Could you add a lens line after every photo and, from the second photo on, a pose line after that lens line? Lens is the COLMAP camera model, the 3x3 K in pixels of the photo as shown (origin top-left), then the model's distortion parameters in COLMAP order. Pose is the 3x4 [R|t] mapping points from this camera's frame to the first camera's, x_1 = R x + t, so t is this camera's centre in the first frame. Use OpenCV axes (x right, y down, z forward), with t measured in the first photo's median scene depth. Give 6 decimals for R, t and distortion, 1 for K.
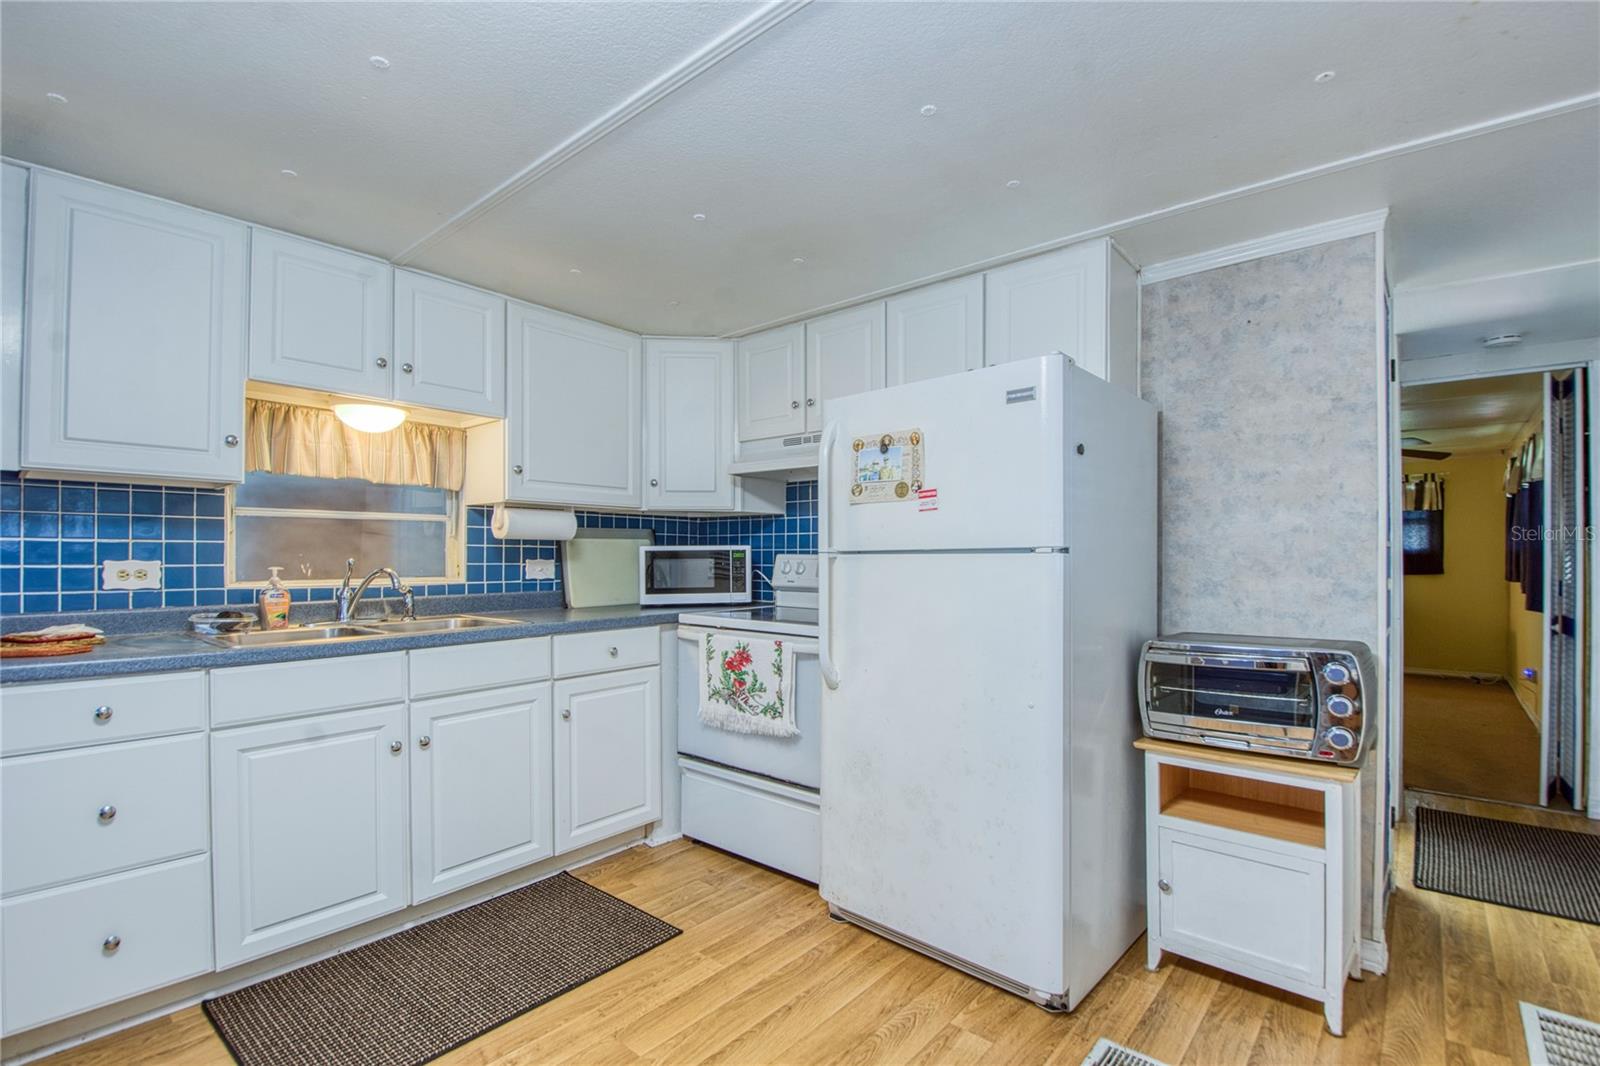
lens RADIAL K [[710.9, 0, 768.6], [0, 710.9, 550.1], [0, 0, 1]] dist [0.014139, -0.012380]
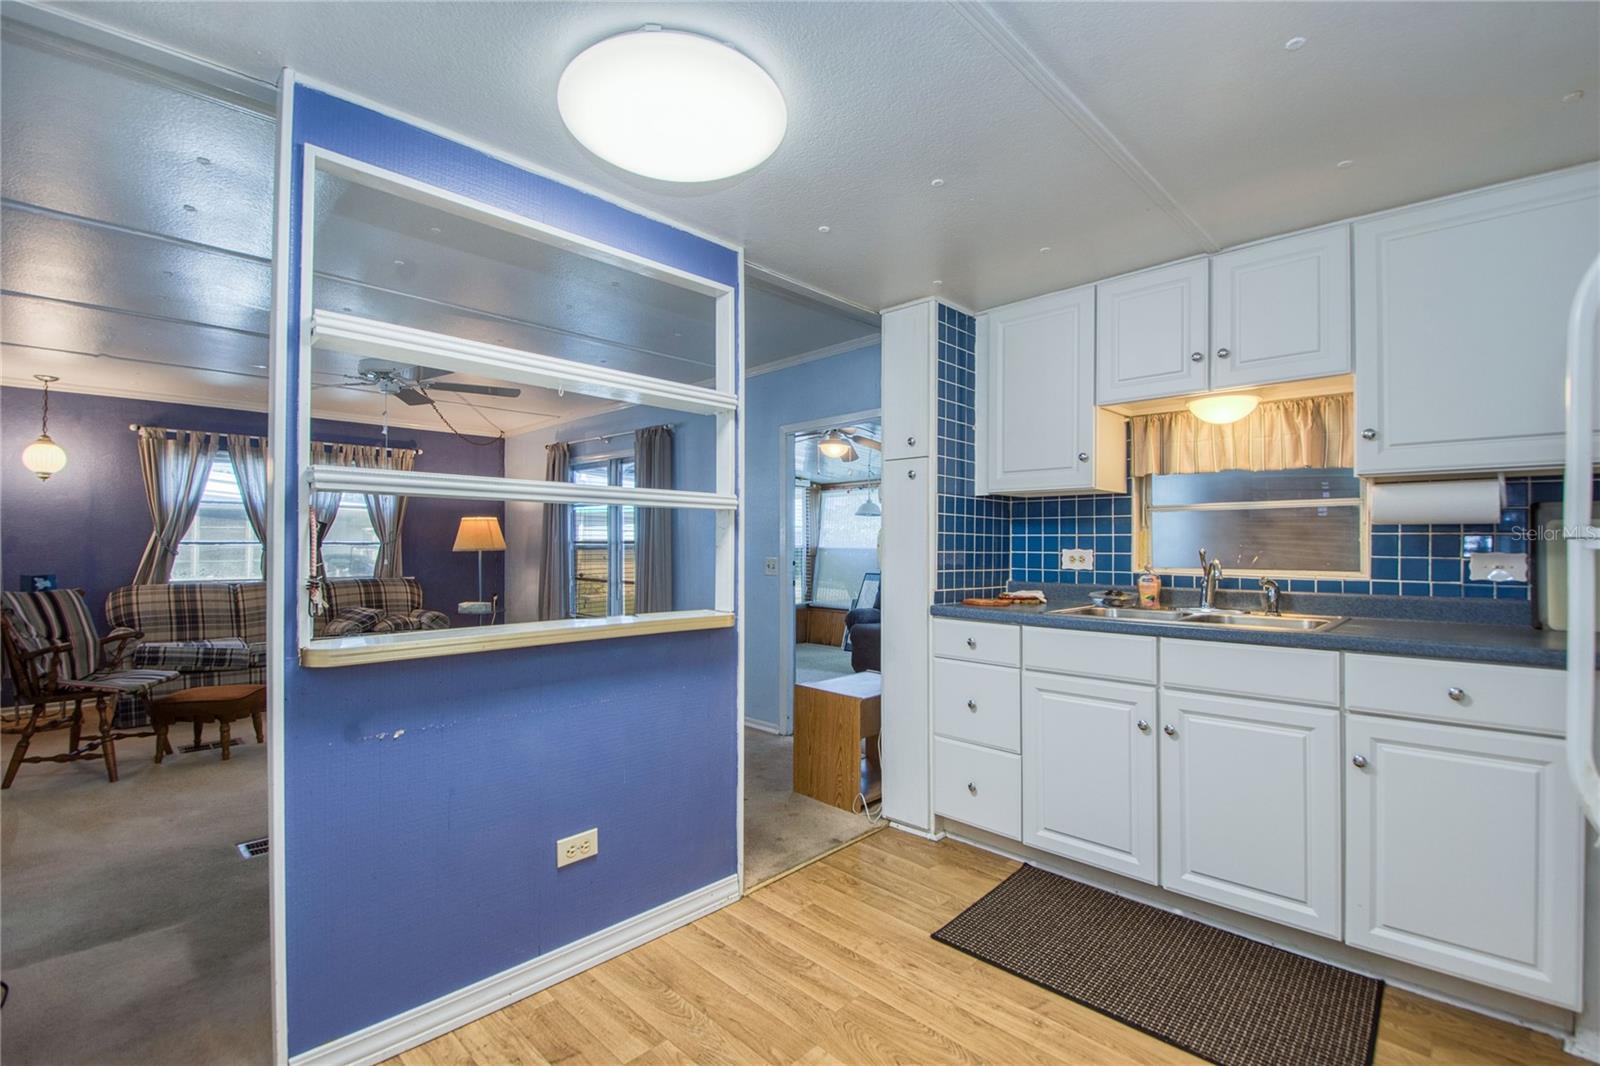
lens RADIAL K [[710.9, 0, 840.8], [0, 710.9, 542.0], [0, 0, 1]] dist [0.014139, -0.012380]
pose [[0.015415, -0.003249, -0.999876, 0.427030], [0.006412, 0.999974, -0.003150, 0.001548], [0.999861, -0.006363, 0.015435, 0.431824]]
